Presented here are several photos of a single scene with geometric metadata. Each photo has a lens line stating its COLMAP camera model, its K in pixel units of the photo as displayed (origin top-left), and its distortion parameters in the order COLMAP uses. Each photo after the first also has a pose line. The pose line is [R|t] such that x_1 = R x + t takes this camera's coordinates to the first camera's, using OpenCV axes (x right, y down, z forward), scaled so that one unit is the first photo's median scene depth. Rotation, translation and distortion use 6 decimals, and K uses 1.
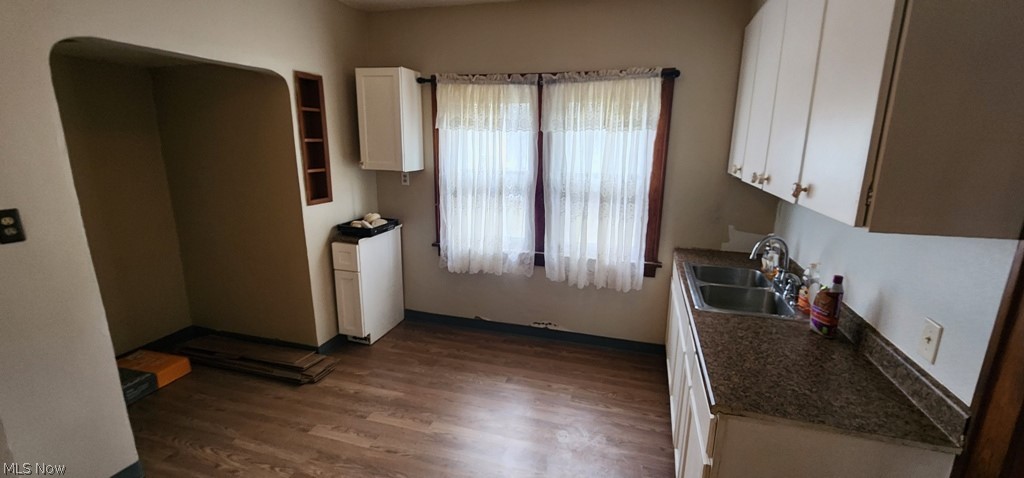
lens RADIAL K [[422.3, 0, 513.7], [0, 422.3, 239.7], [0, 0, 1]] dist [0.000385, 0.000052]
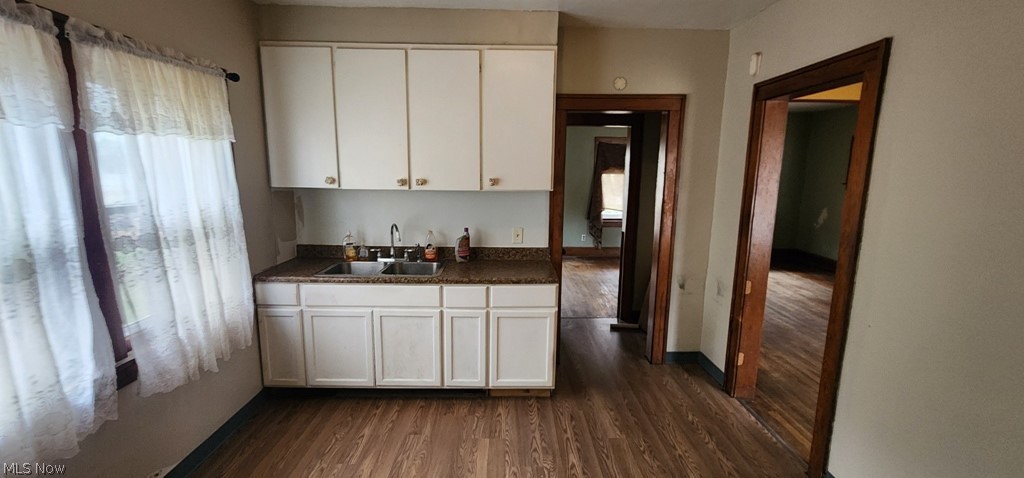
lens RADIAL K [[422.3, 0, 513.0], [0, 422.3, 238.6], [0, 0, 1]] dist [0.000385, 0.000052]
pose [[-0.284890, -0.162914, 0.944614, -0.602256], [0.216182, 0.949143, 0.228895, -0.141496], [-0.933864, 0.269419, -0.235182, 0.694282]]
